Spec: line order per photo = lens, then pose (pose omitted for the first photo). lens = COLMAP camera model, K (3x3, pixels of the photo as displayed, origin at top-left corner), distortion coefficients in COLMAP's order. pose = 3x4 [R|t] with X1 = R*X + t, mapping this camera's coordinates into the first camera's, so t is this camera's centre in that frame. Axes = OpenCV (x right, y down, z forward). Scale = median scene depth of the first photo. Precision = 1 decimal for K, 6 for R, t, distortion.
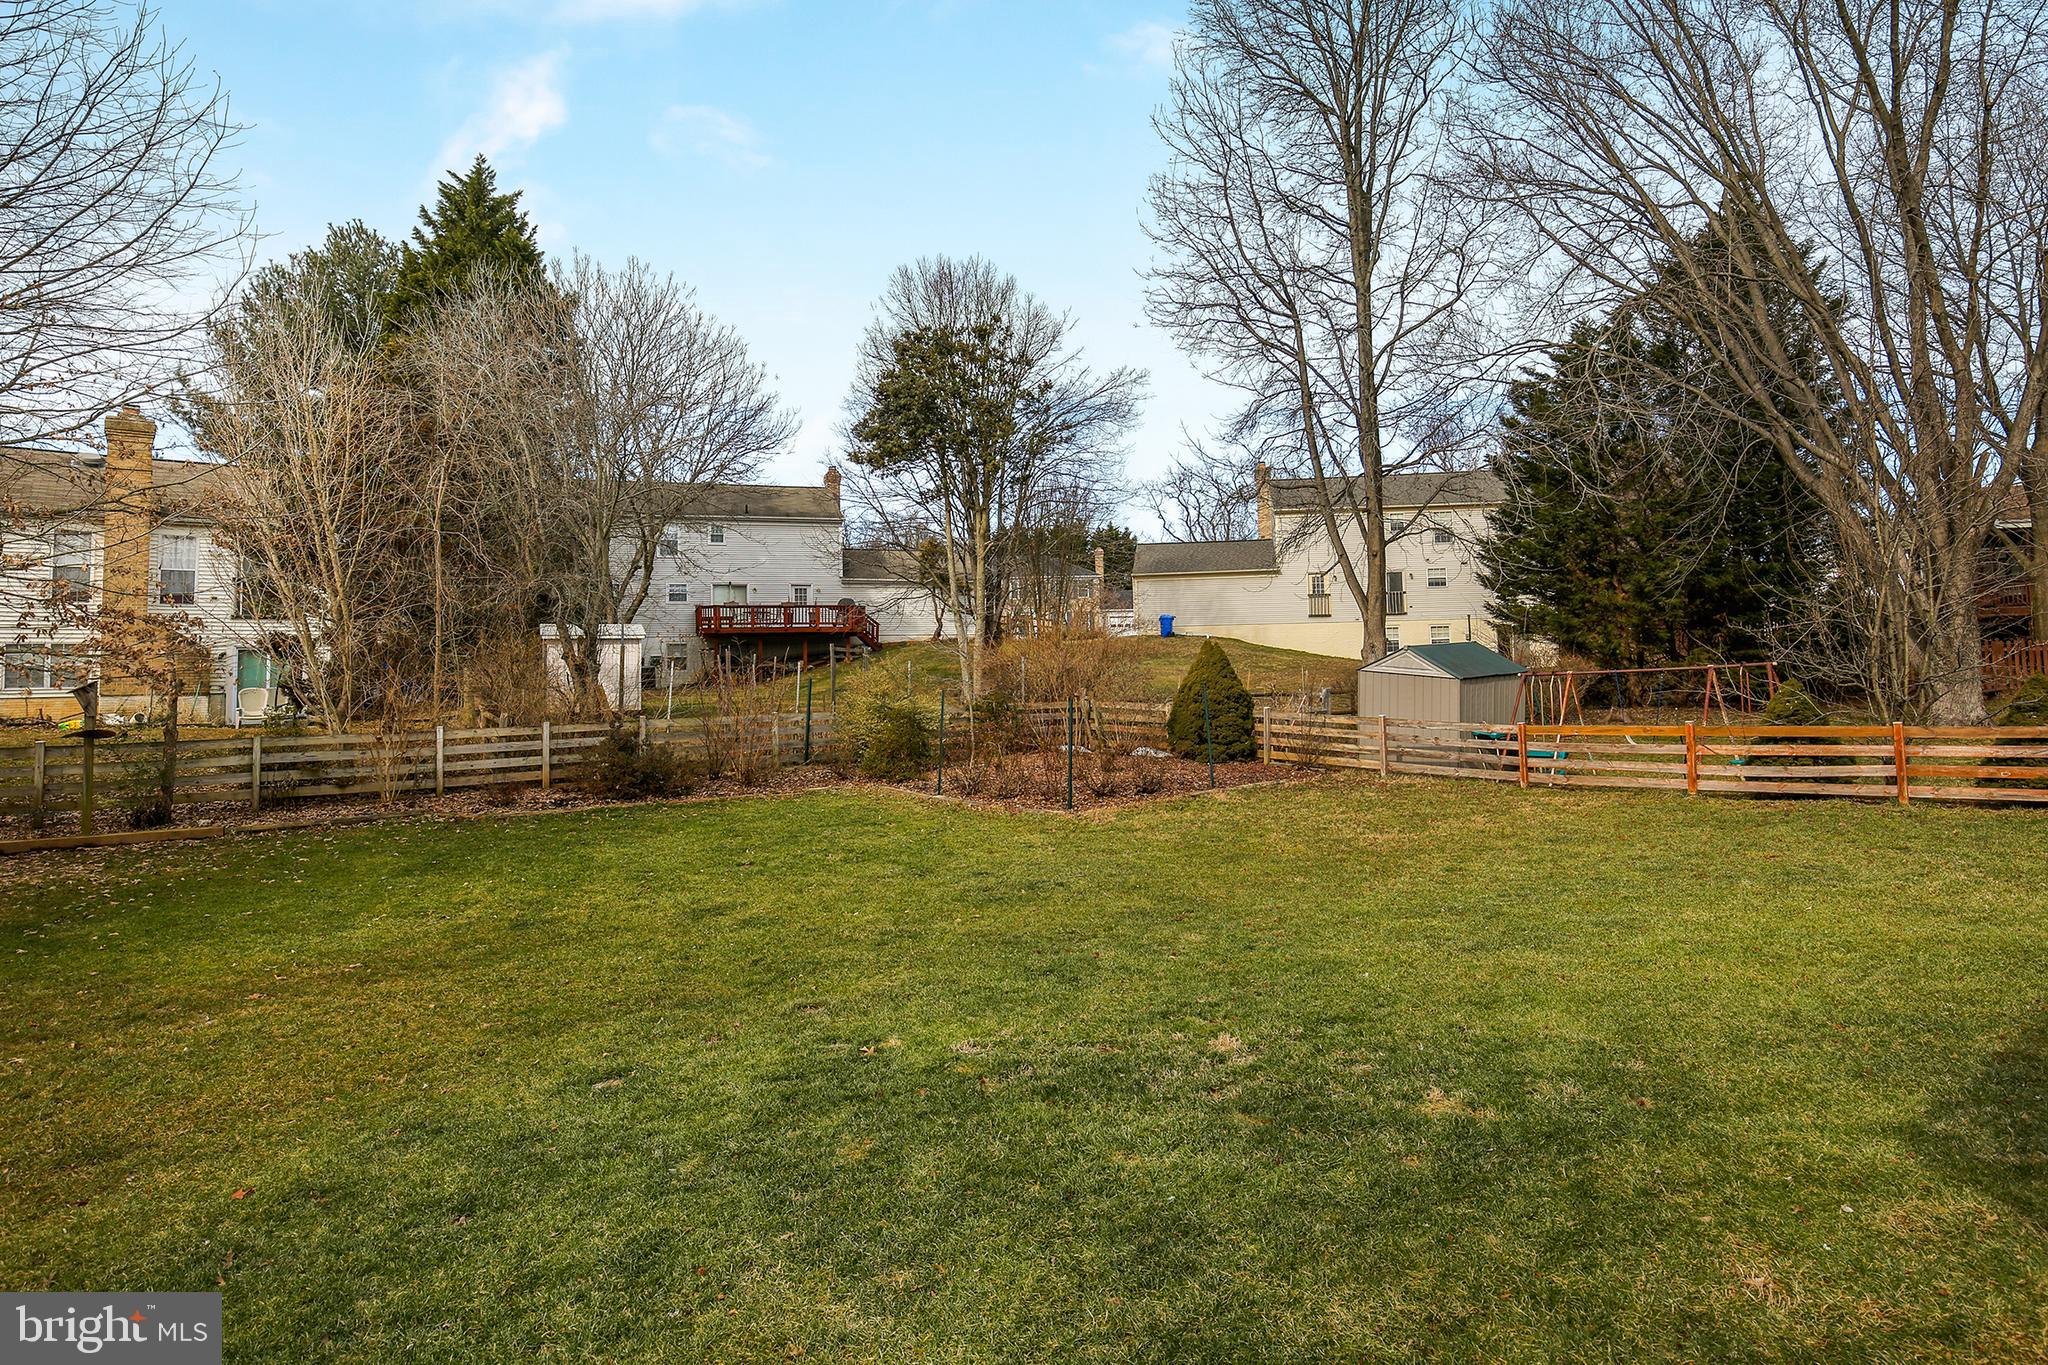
lens RADIAL K [[1035.6, 0, 959.7], [0, 1035.6, 627.7], [0, 0, 1]] dist [-0.004023, 0.000550]
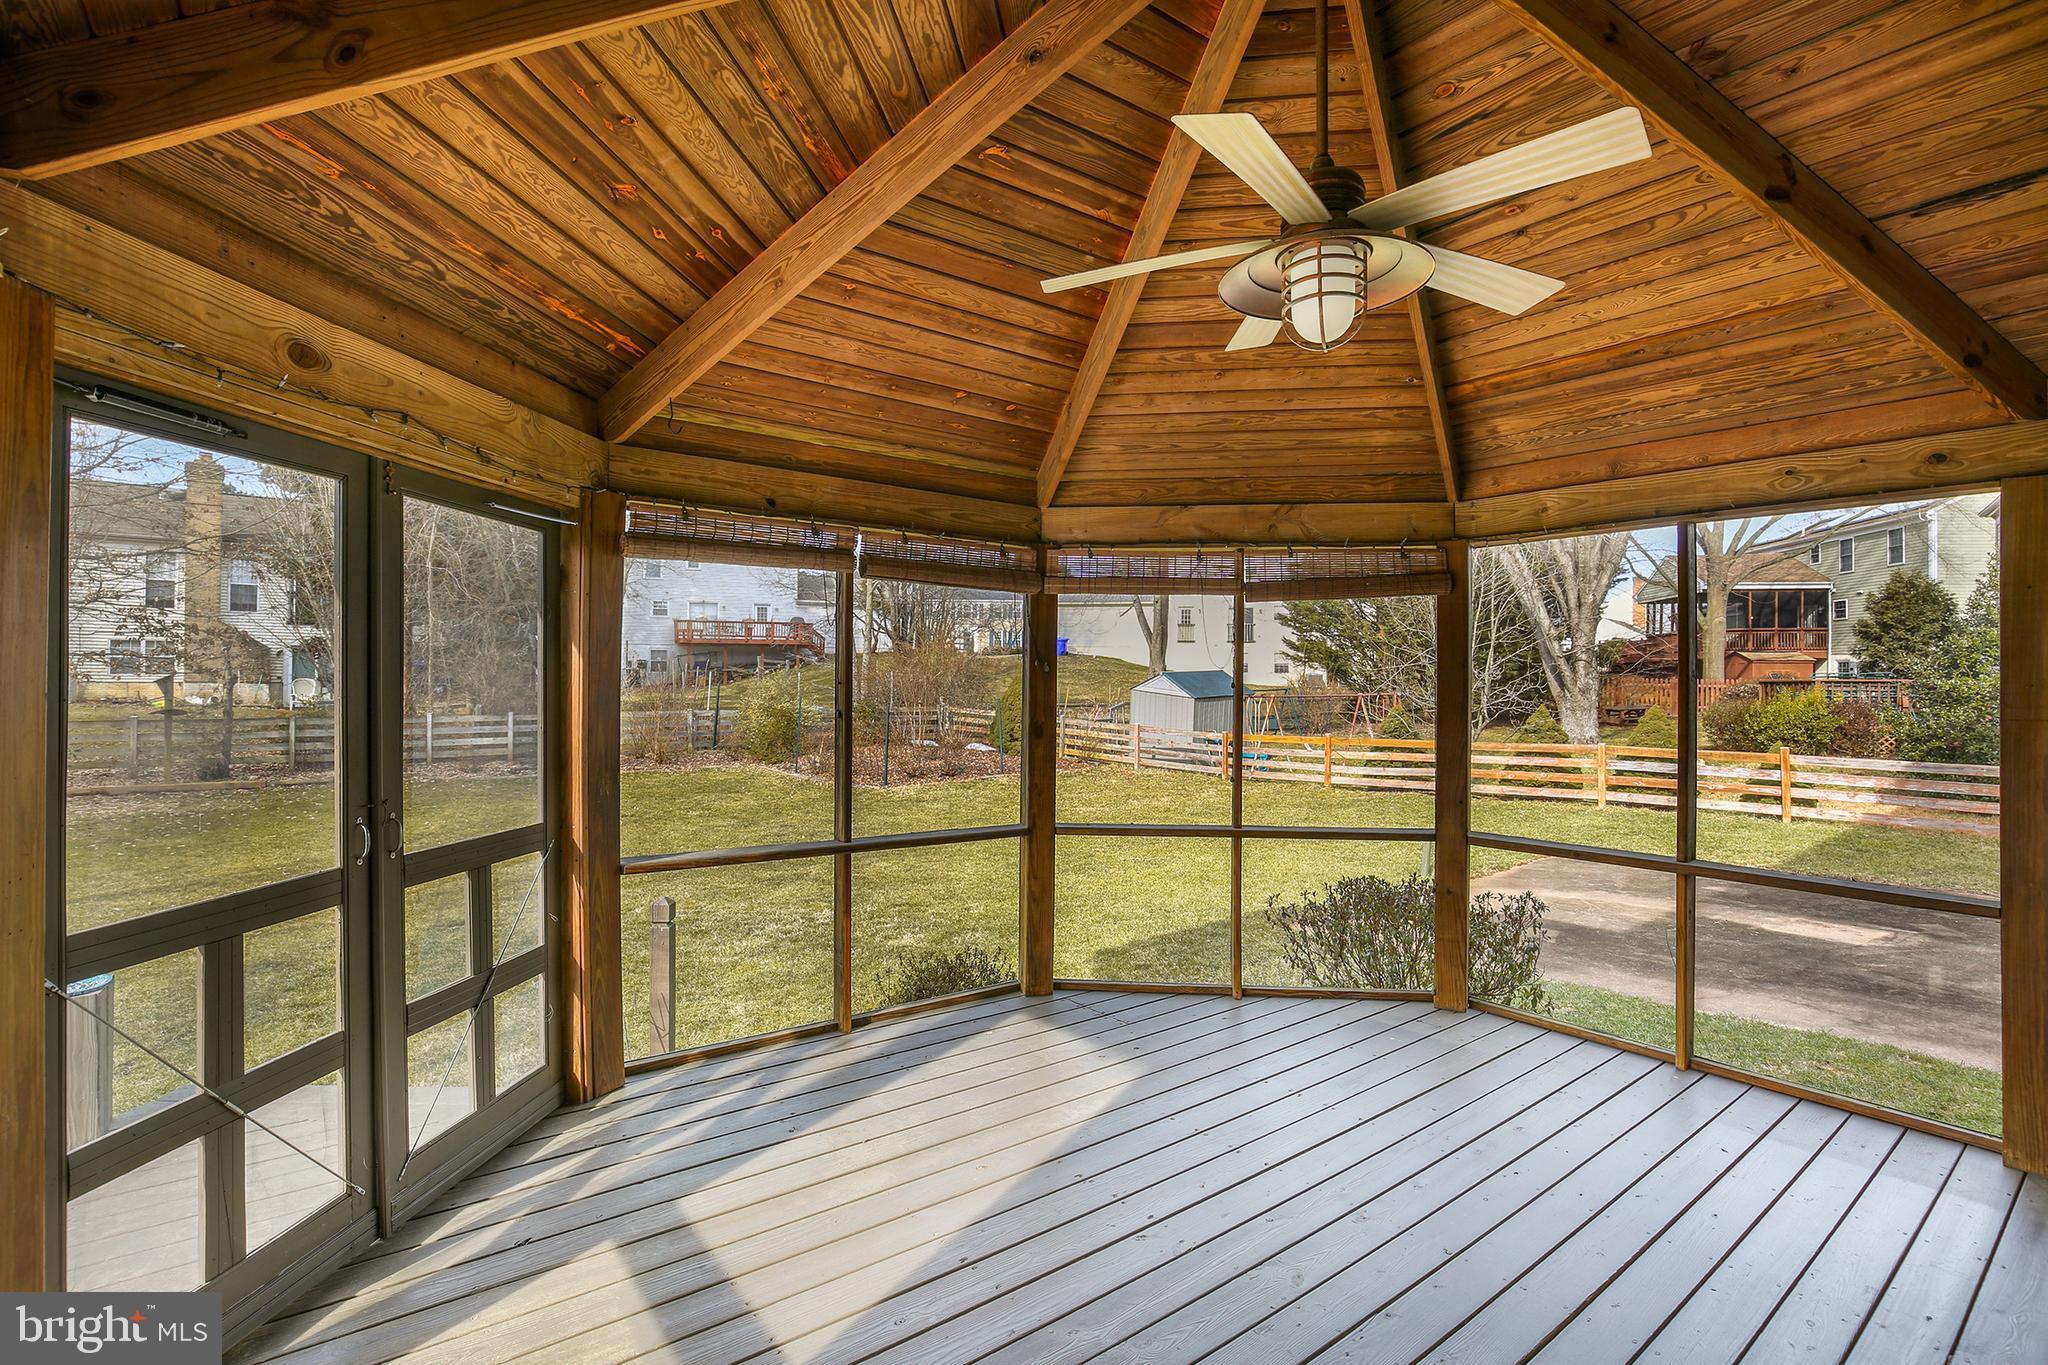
lens RADIAL K [[958.9, 0, 1015.0], [0, 958.9, 689.2], [0, 0, 1]] dist [-0.012817, -0.000256]
pose [[0.999577, 0.026973, 0.010856, 0.225393], [-0.027570, 0.997869, 0.059144, -0.028055], [-0.009238, -0.059418, 0.998190, -0.227867]]
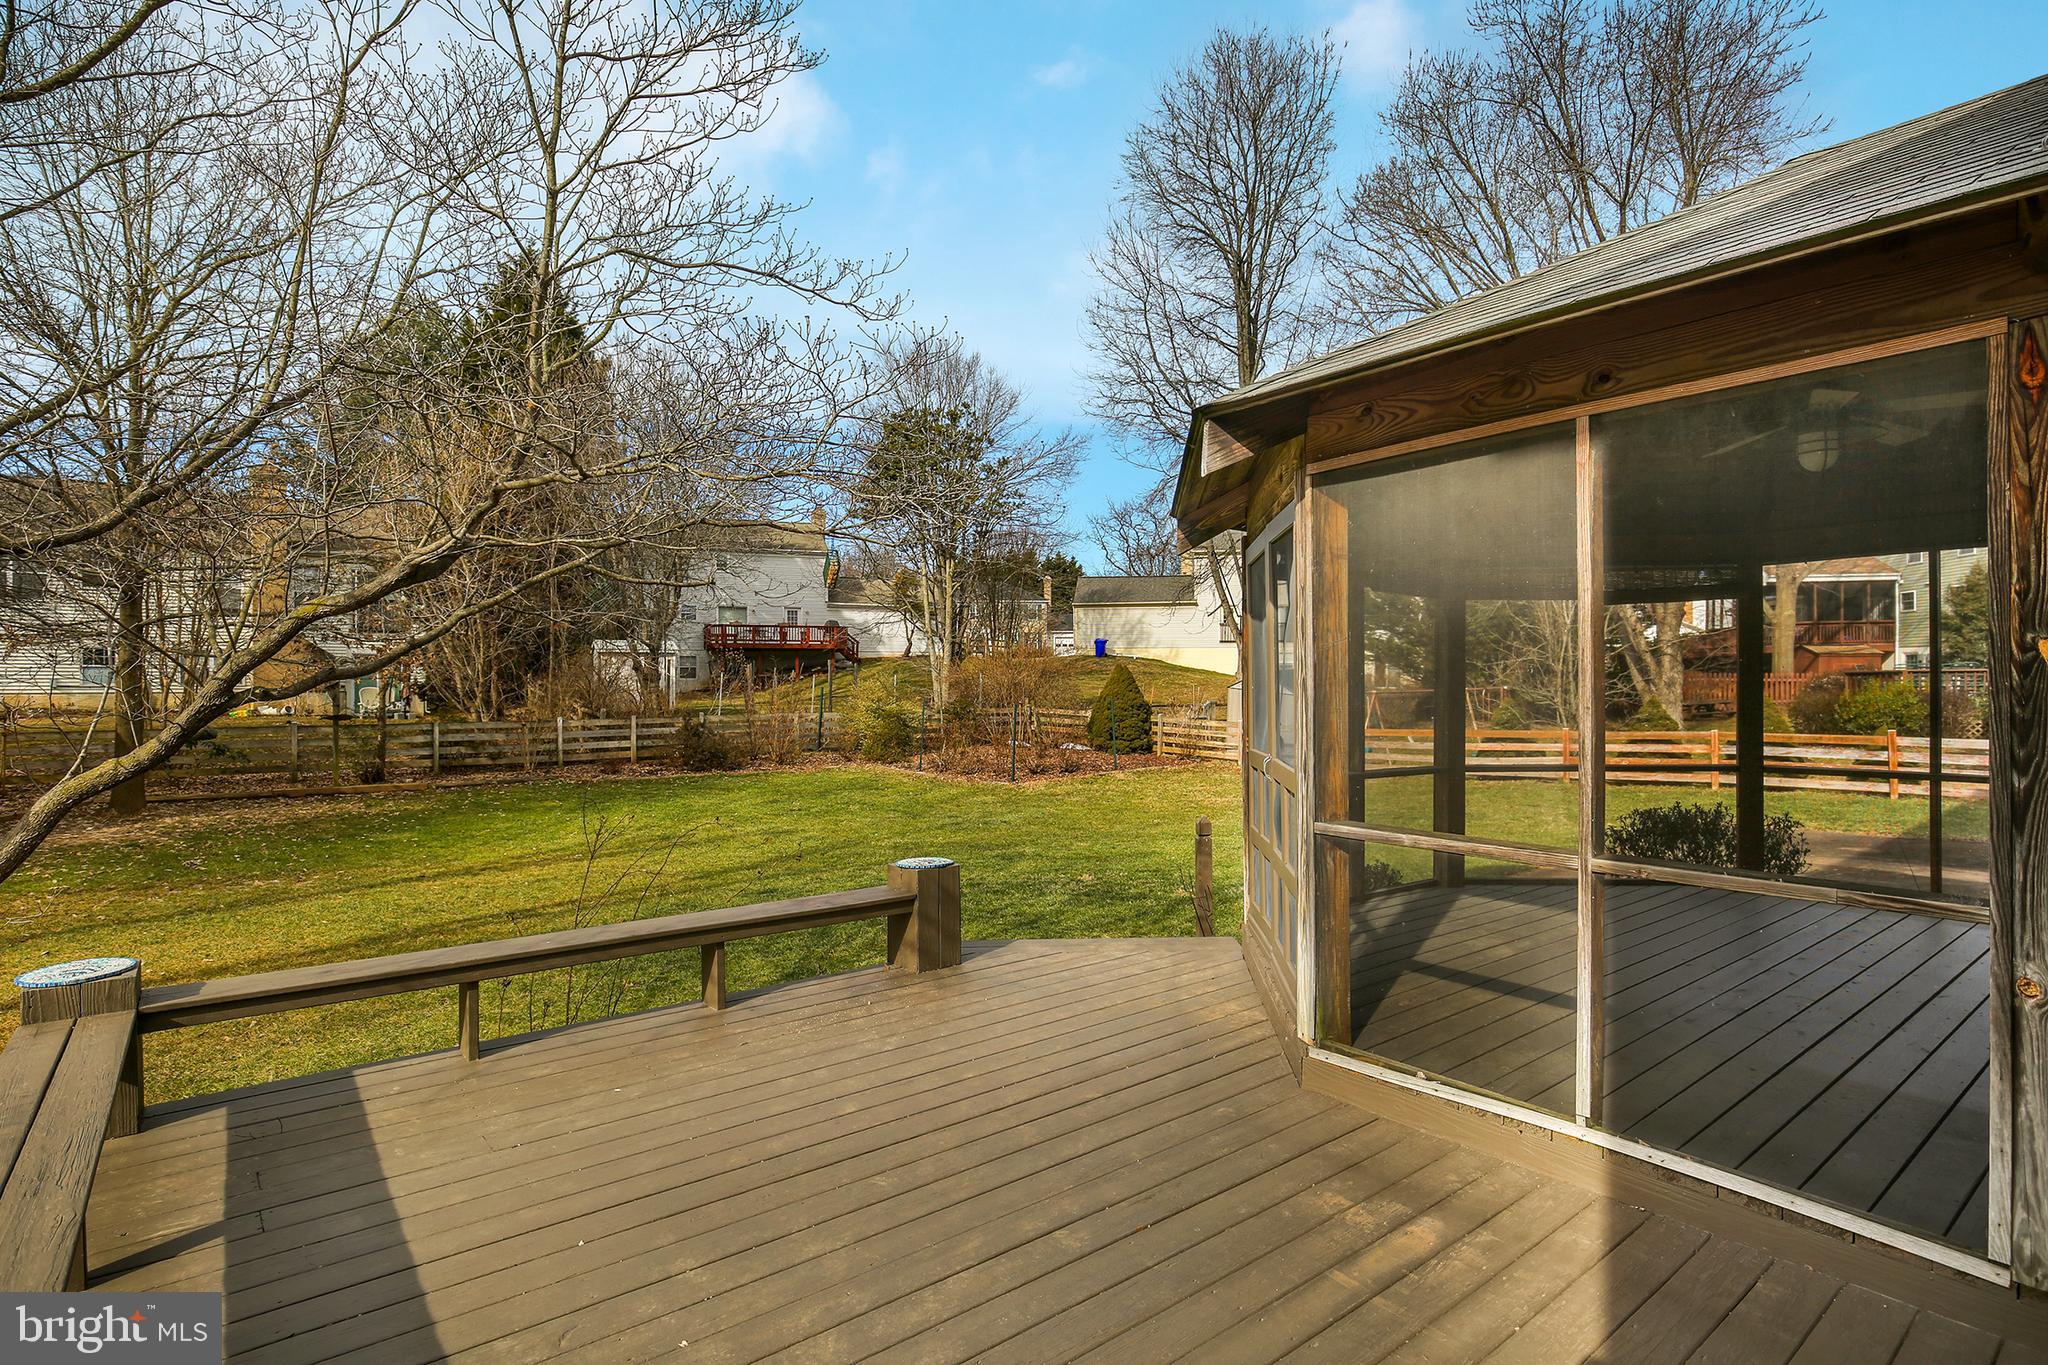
lens RADIAL K [[1097.1, 0, 937.9], [0, 1097.1, 702.9], [0, 0, 1]] dist [0.001897, -0.001269]
pose [[0.999494, 0.015788, 0.027595, -0.034591], [-0.017442, 0.998000, 0.060759, -0.019749], [-0.026581, -0.061210, 0.997771, -0.428976]]
